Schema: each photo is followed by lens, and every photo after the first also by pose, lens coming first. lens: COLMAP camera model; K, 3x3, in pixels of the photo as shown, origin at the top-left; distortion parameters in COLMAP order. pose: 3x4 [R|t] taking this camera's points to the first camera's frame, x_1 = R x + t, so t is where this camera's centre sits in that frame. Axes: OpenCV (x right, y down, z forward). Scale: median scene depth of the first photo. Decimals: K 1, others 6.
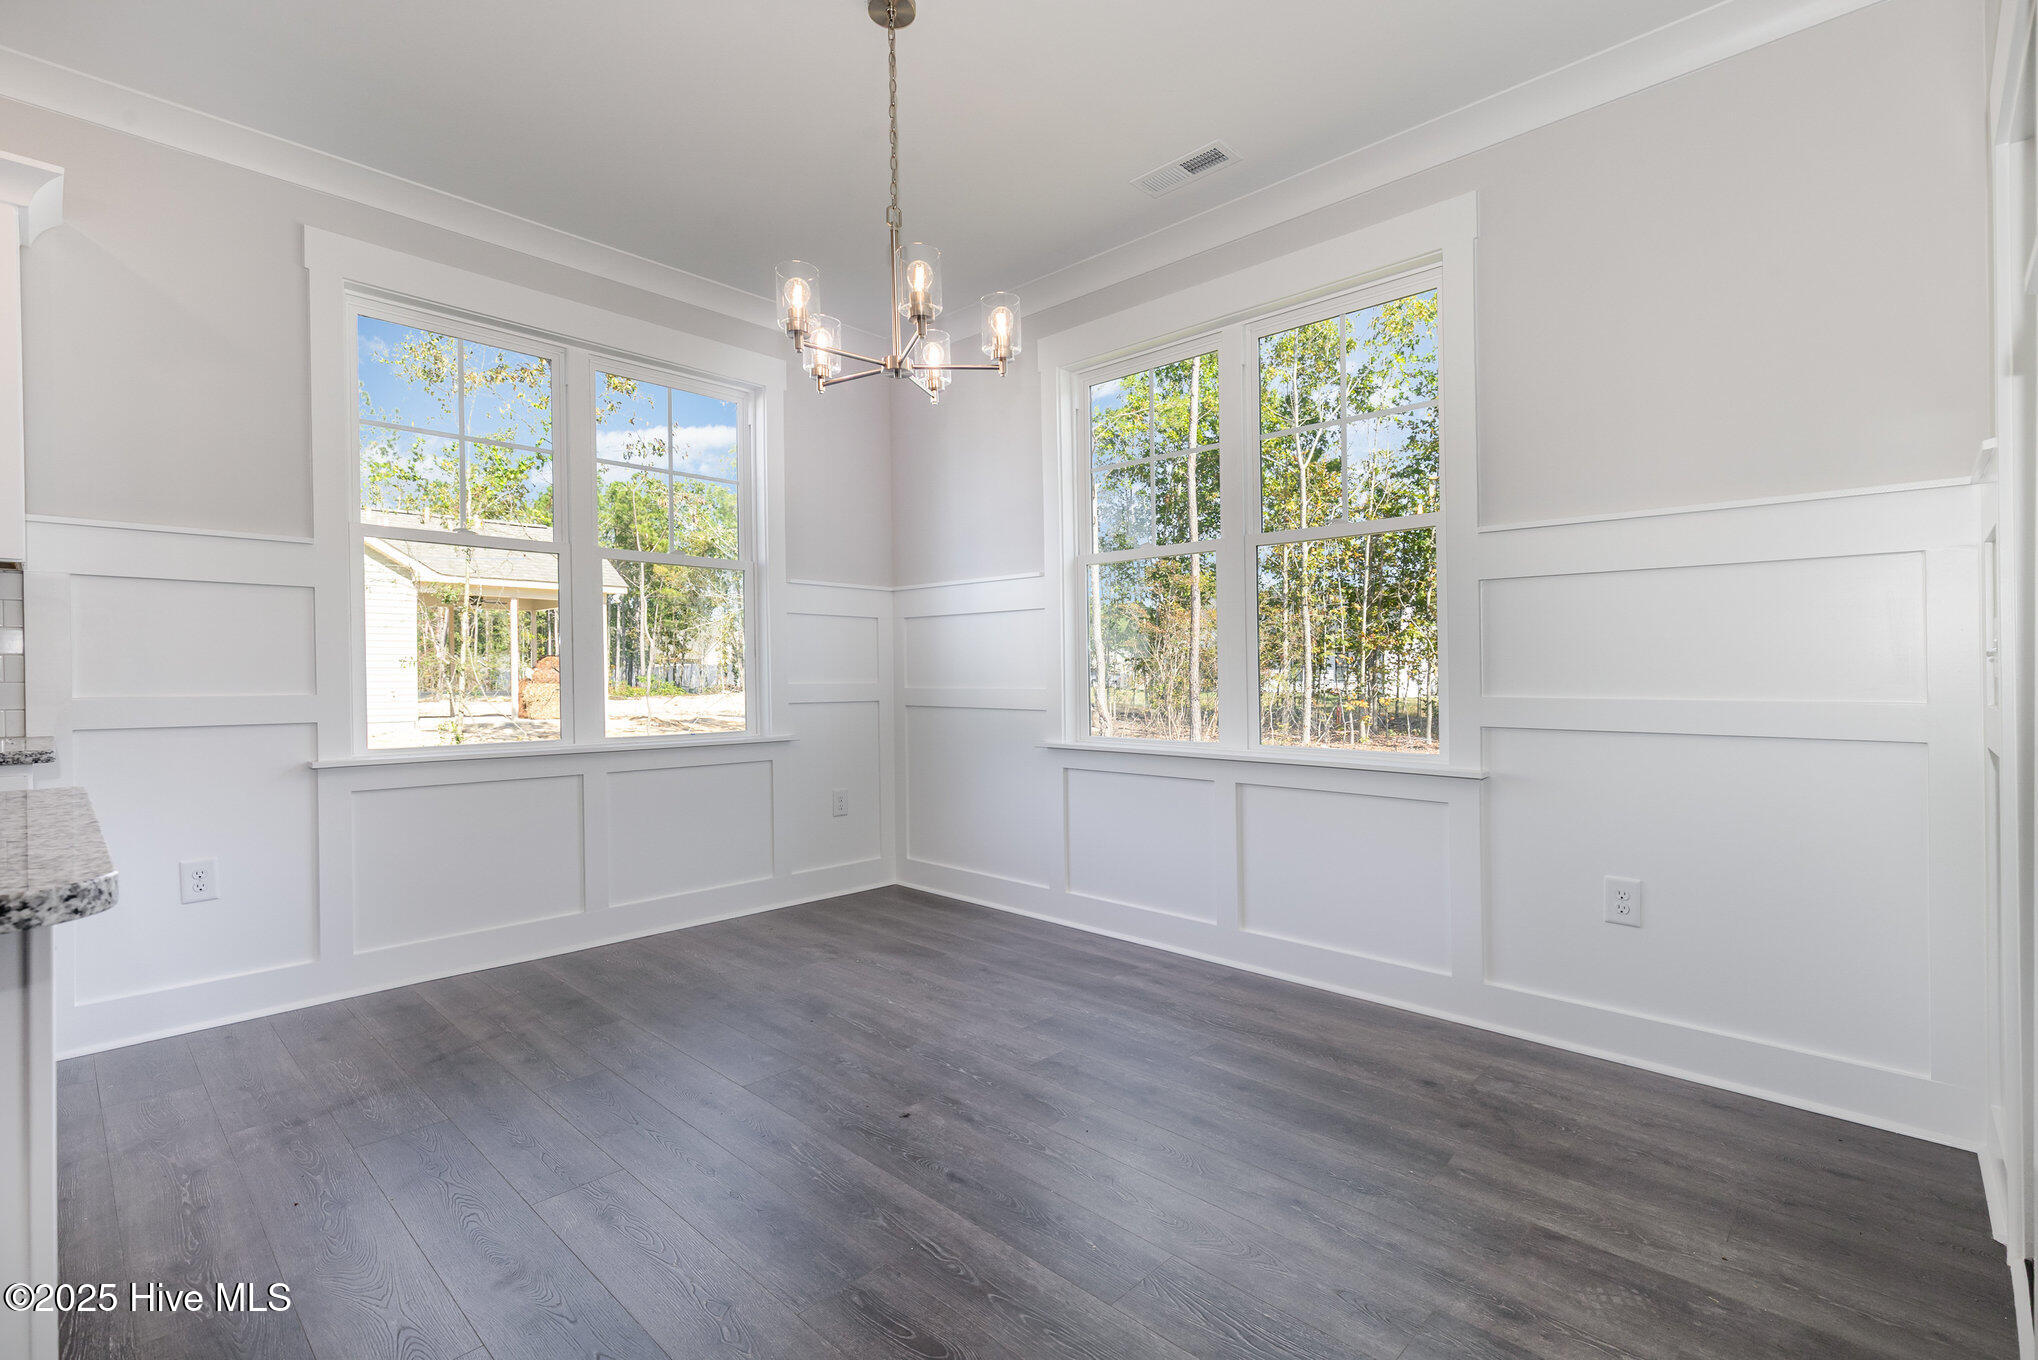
lens RADIAL K [[920.0, 0, 1015.4], [0, 920.0, 680.9], [0, 0, 1]] dist [0.007995, -0.000416]
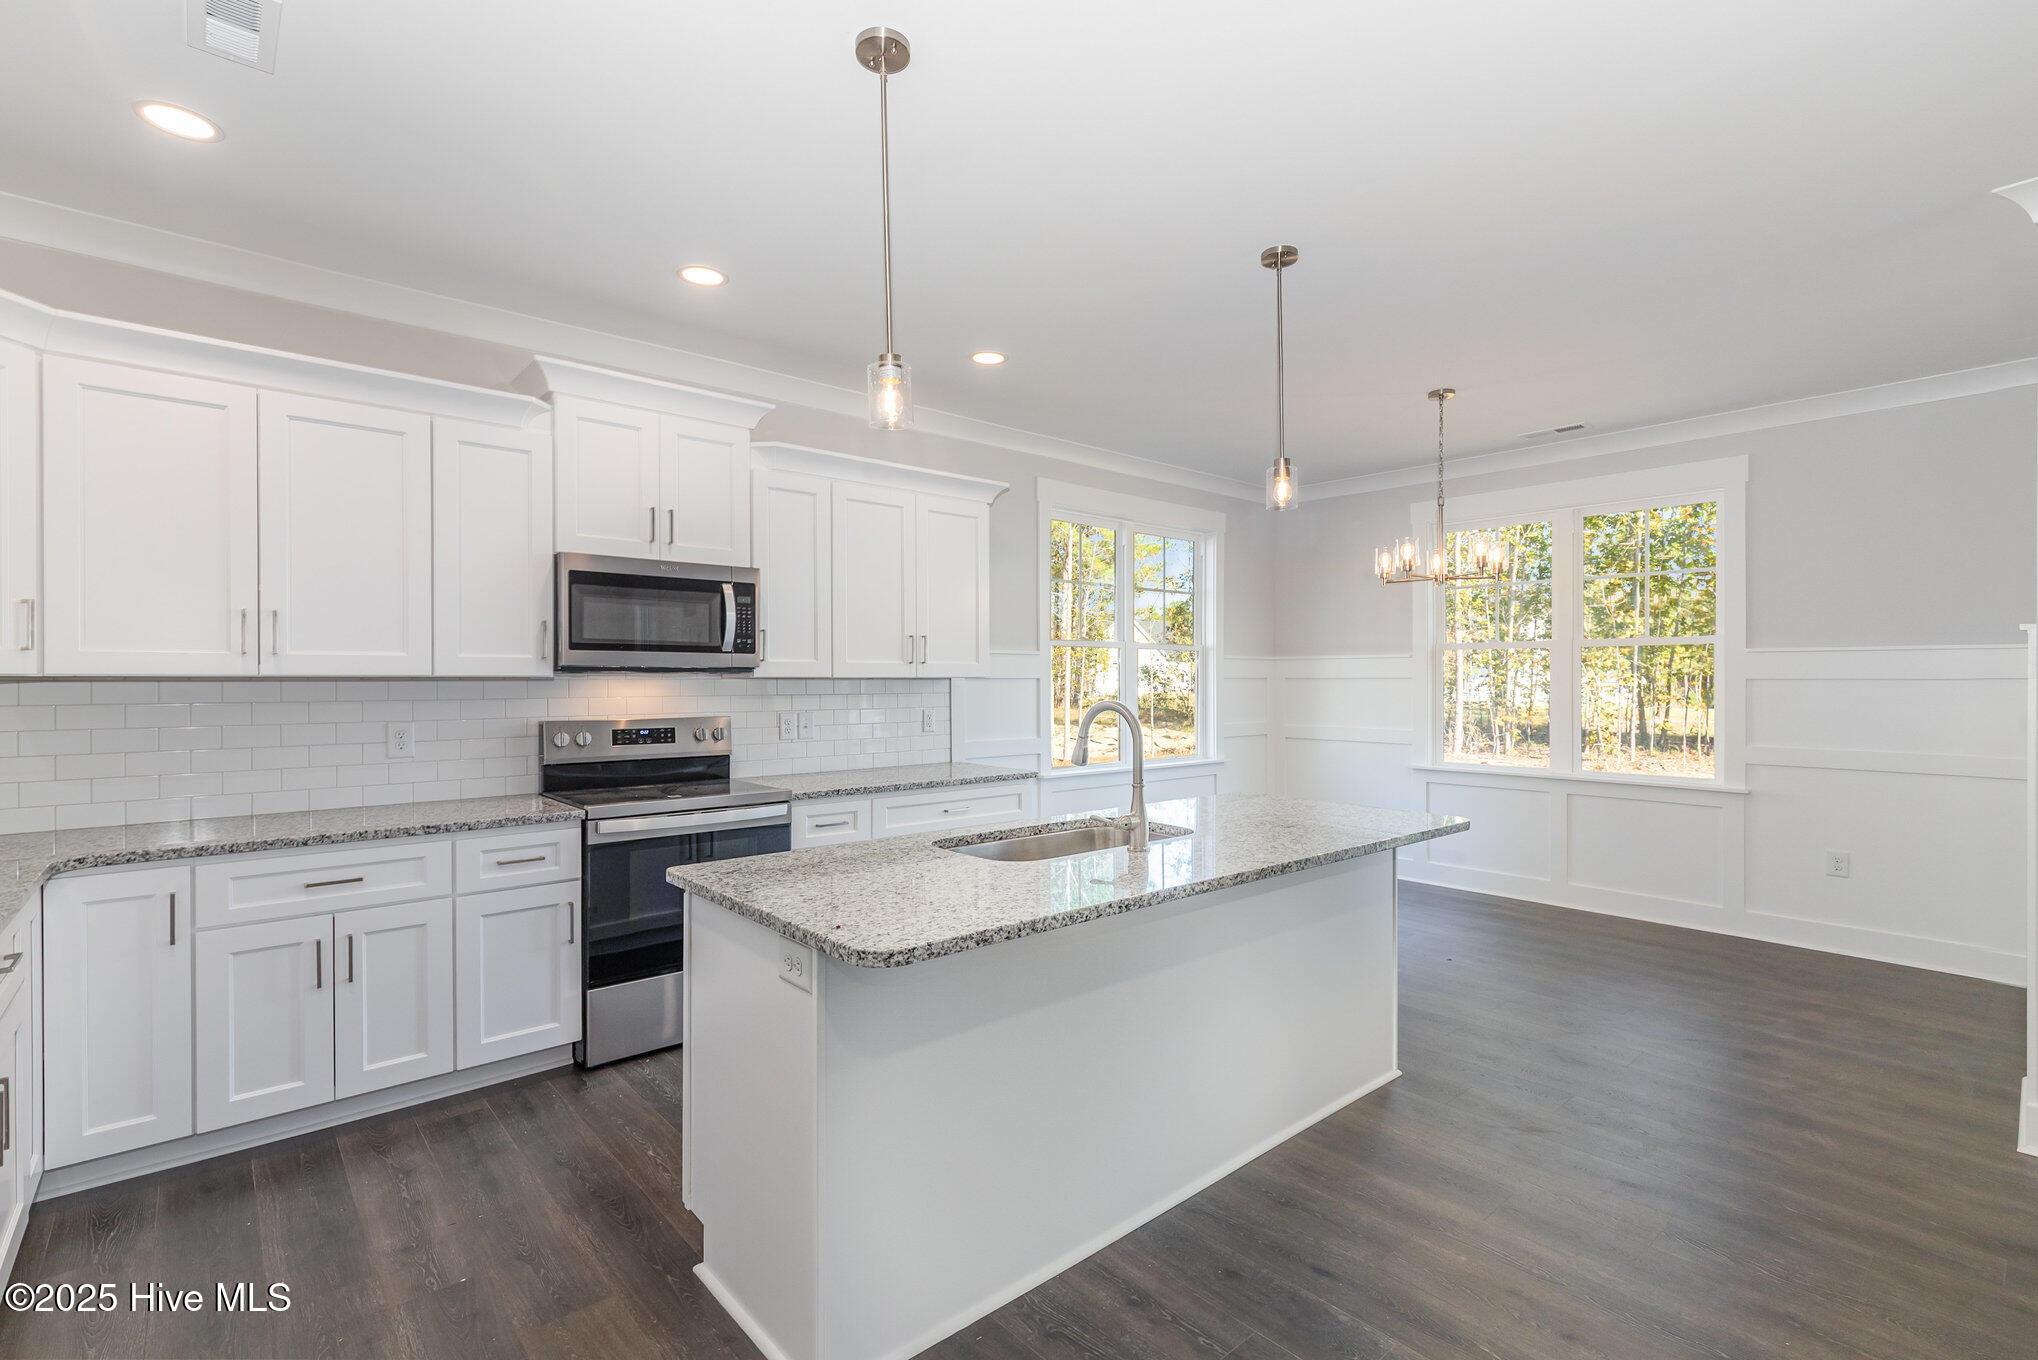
lens RADIAL K [[920.0, 0, 1015.4], [0, 920.0, 680.9], [0, 0, 1]] dist [0.007995, -0.000416]
pose [[0.995546, 0.001087, -0.094266, -0.720698], [-0.001574, 0.999986, -0.005088, -0.097544], [0.094259, 0.005213, 0.995534, -0.889561]]
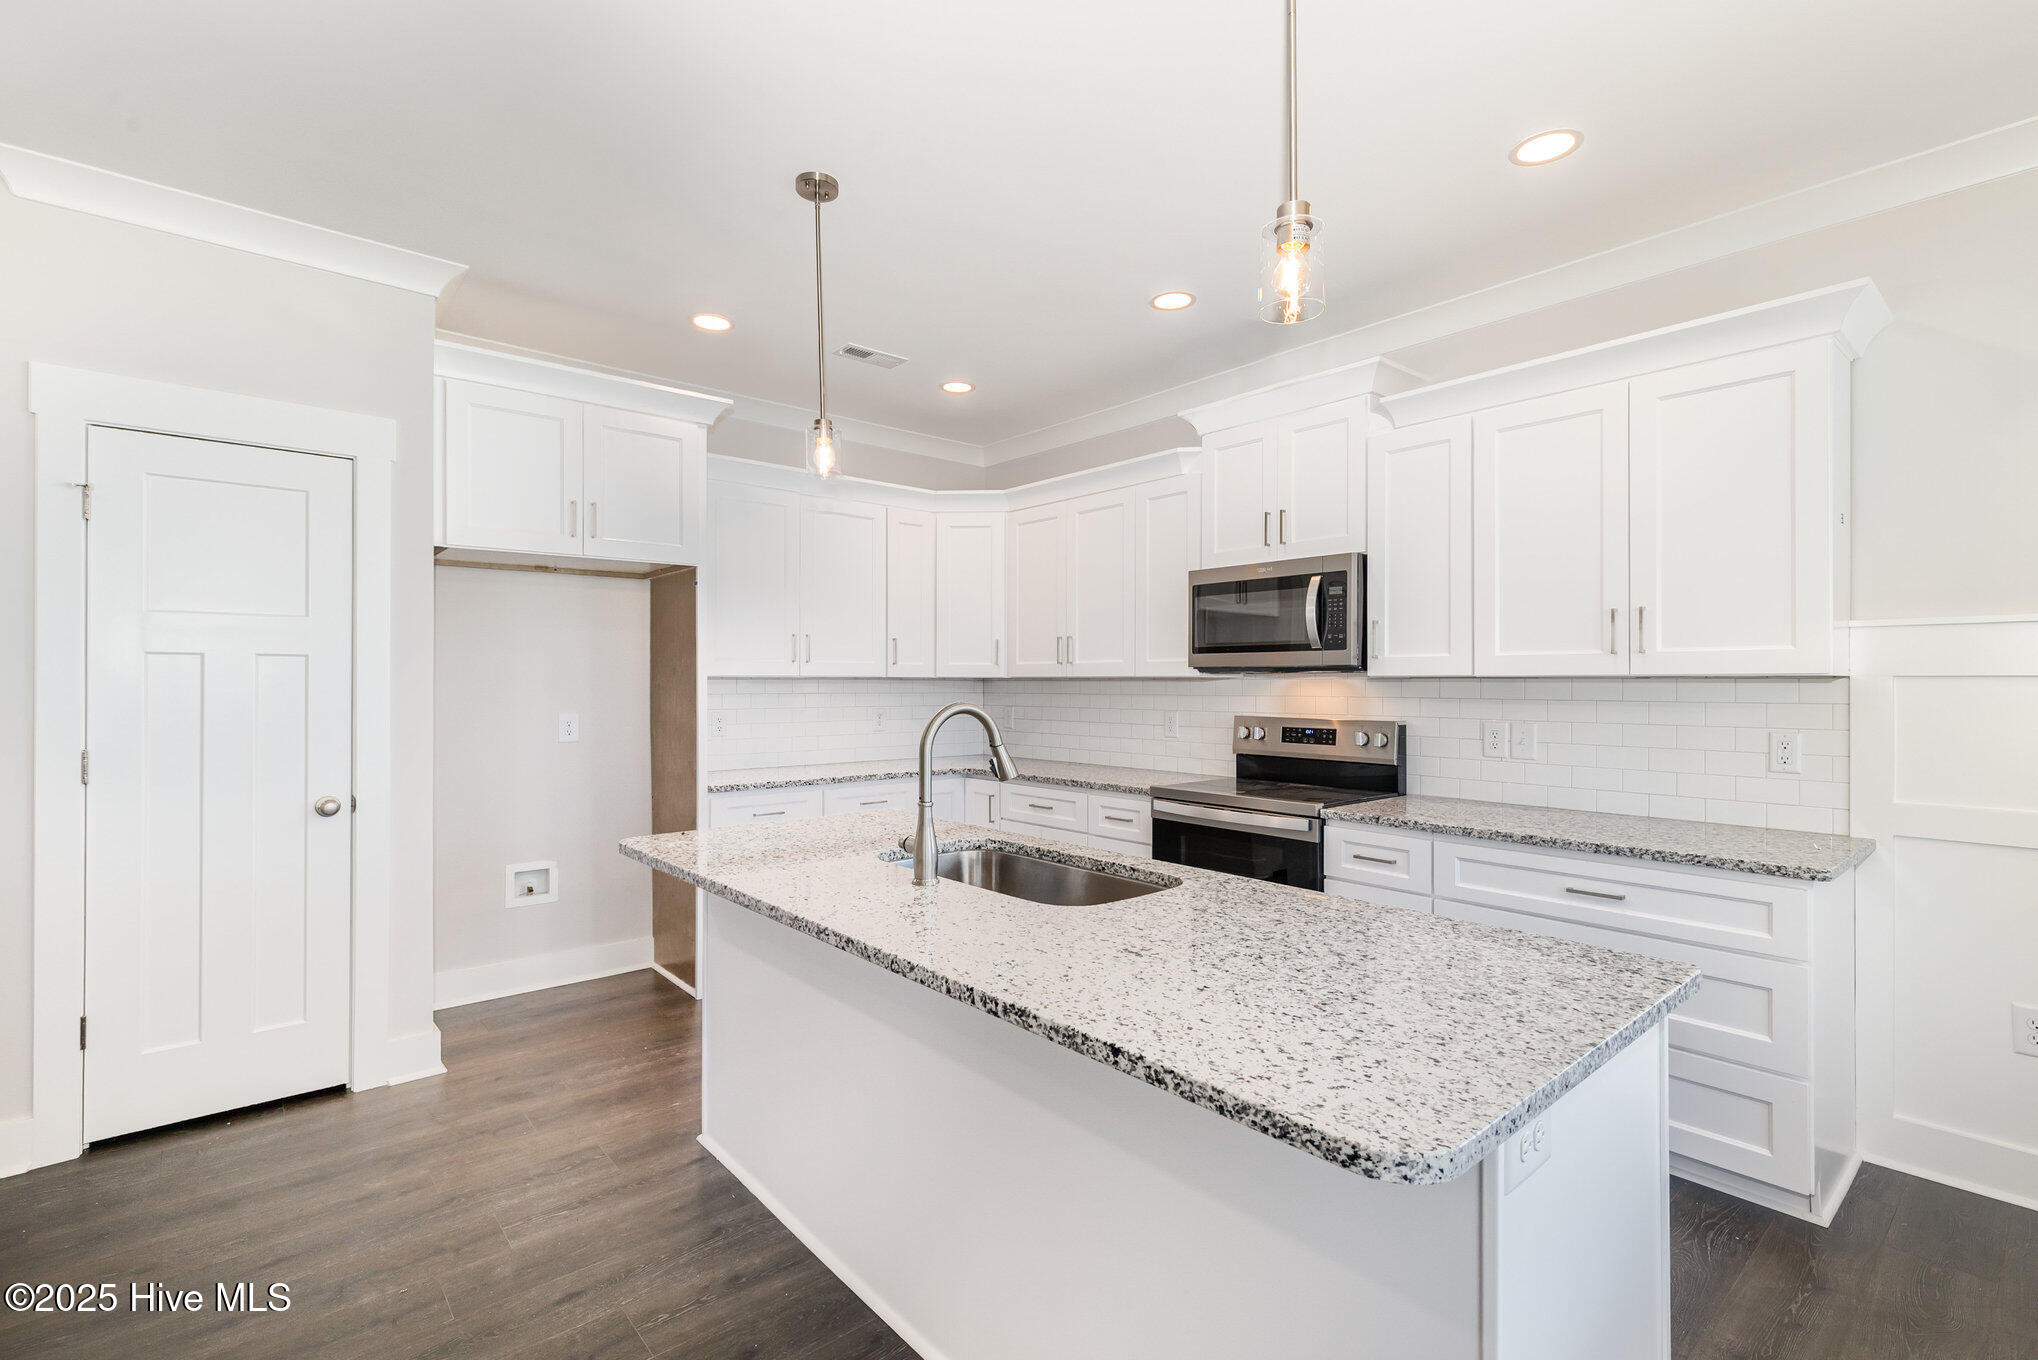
lens RADIAL K [[927.6, 0, 1009.7], [0, 927.6, 678.9], [0, 0, 1]] dist [0.010132, -0.000733]
pose [[-0.099106, -0.001319, -0.995076, 0.058988], [-0.007085, 0.999975, -0.000620, -0.102468], [0.995052, 0.006988, -0.099113, 0.163584]]
